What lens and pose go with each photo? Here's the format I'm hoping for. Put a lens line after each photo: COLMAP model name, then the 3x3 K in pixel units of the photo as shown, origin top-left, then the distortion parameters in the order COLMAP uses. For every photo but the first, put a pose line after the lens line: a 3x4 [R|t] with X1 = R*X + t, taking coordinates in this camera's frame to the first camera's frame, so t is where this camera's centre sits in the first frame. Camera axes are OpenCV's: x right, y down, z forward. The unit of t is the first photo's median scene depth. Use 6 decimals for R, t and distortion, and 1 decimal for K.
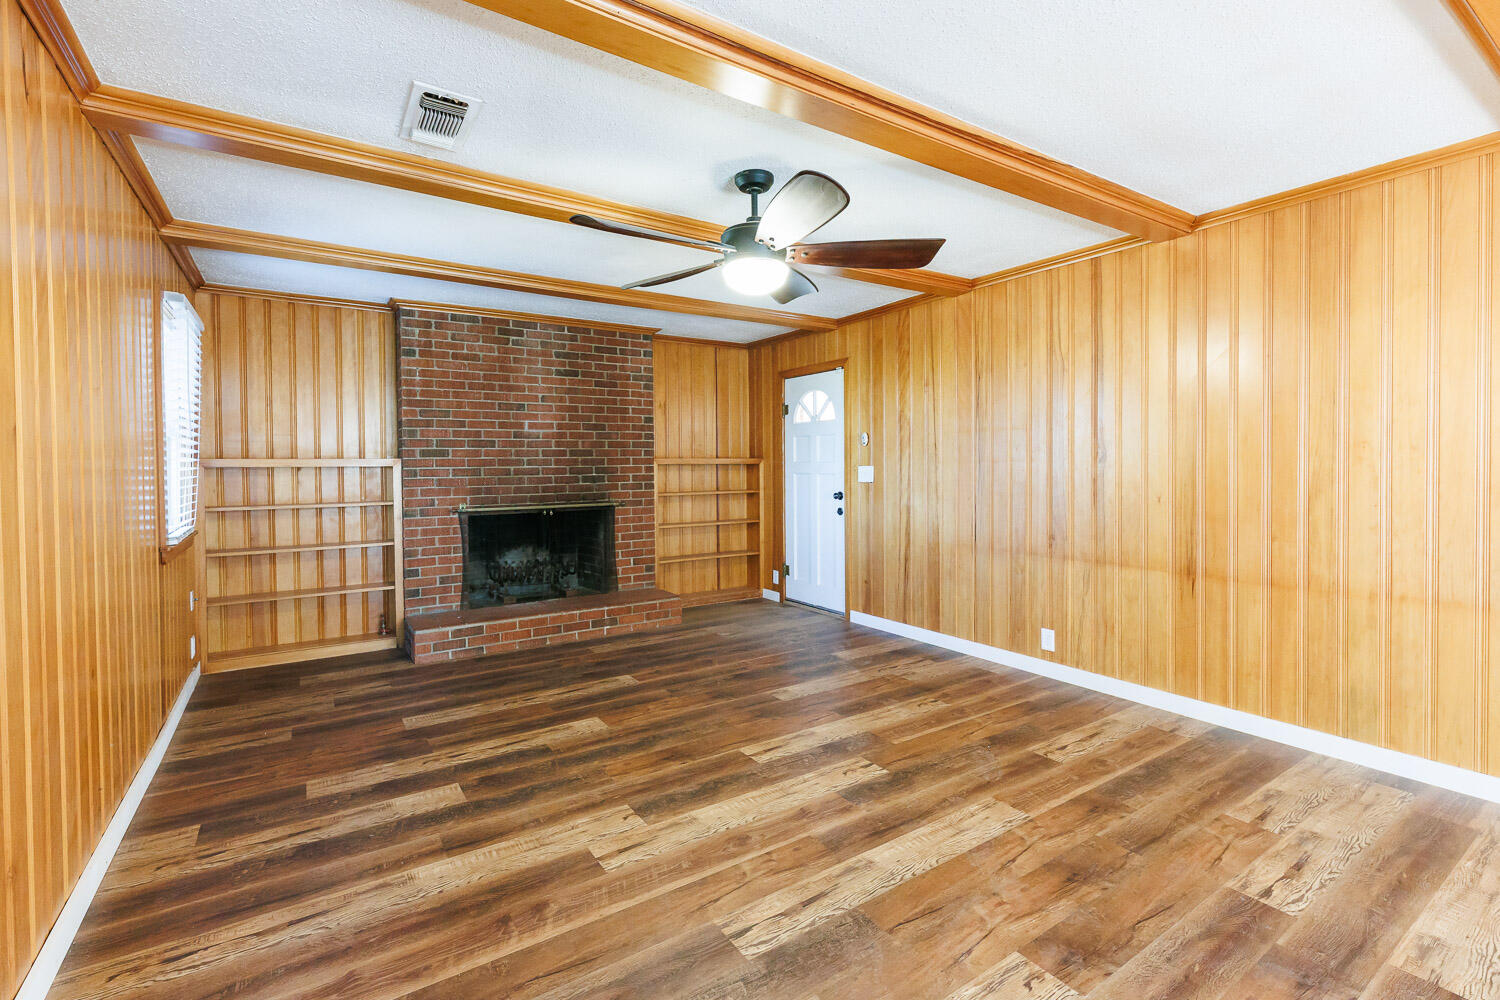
lens RADIAL K [[677.5, 0, 744.4], [0, 677.5, 474.8], [0, 0, 1]] dist [0.000432, -0.000224]
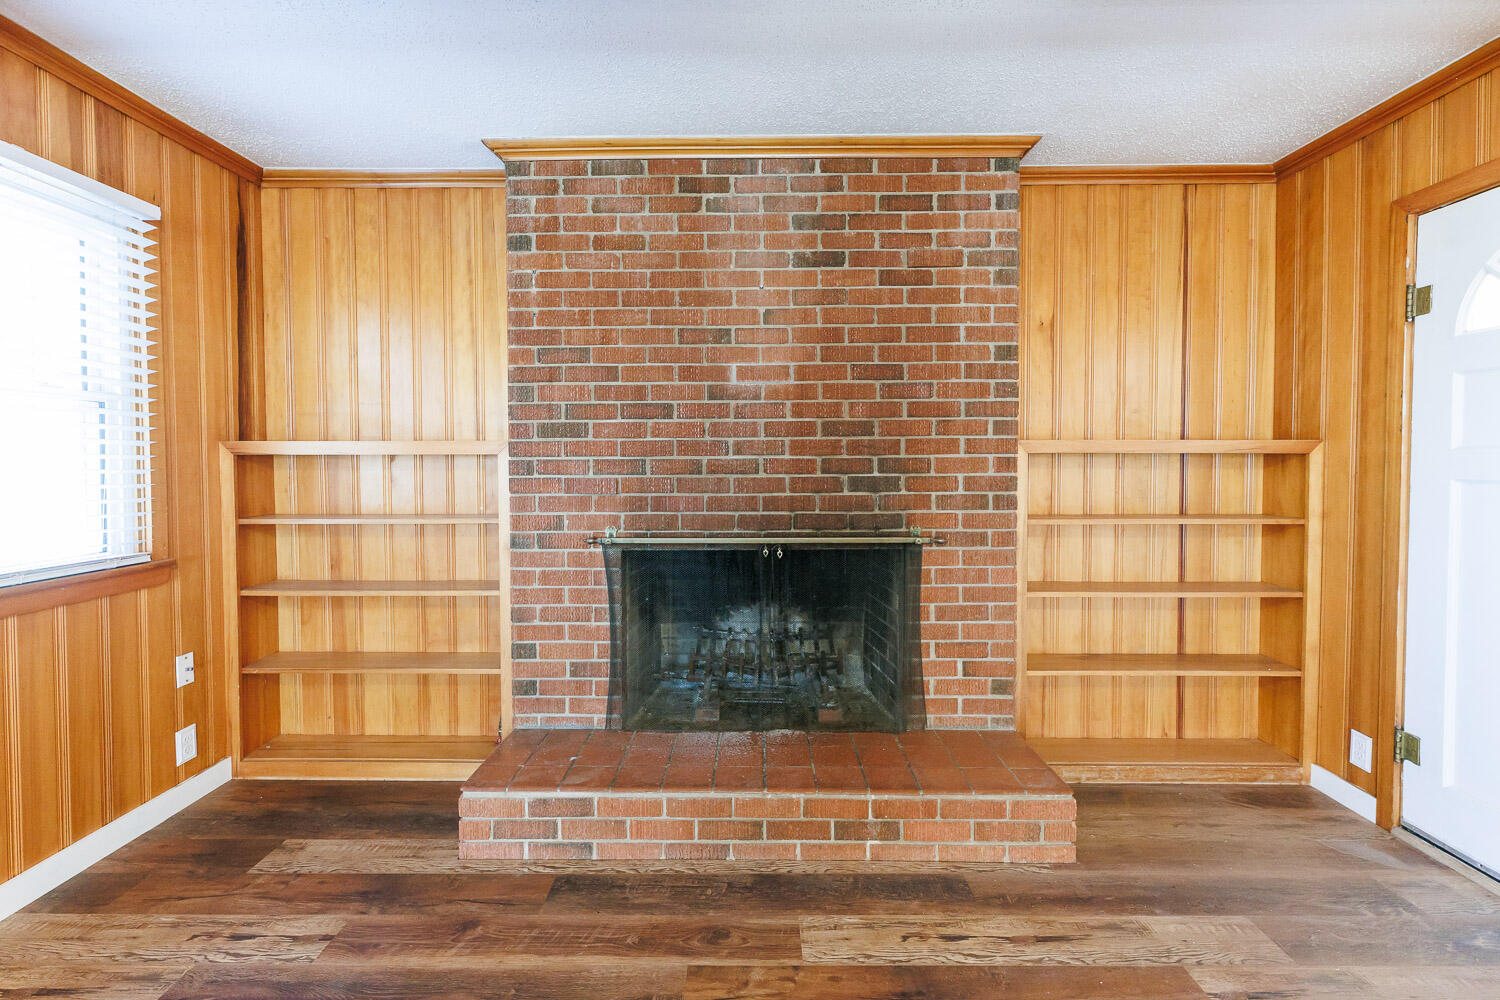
lens RADIAL K [[677.5, 0, 744.4], [0, 677.5, 474.8], [0, 0, 1]] dist [0.000432, -0.000224]
pose [[0.831470, 0.020570, -0.555189, -0.038080], [-0.012822, 0.999759, 0.017839, -0.007301], [0.555422, -0.007714, 0.831533, 0.561375]]
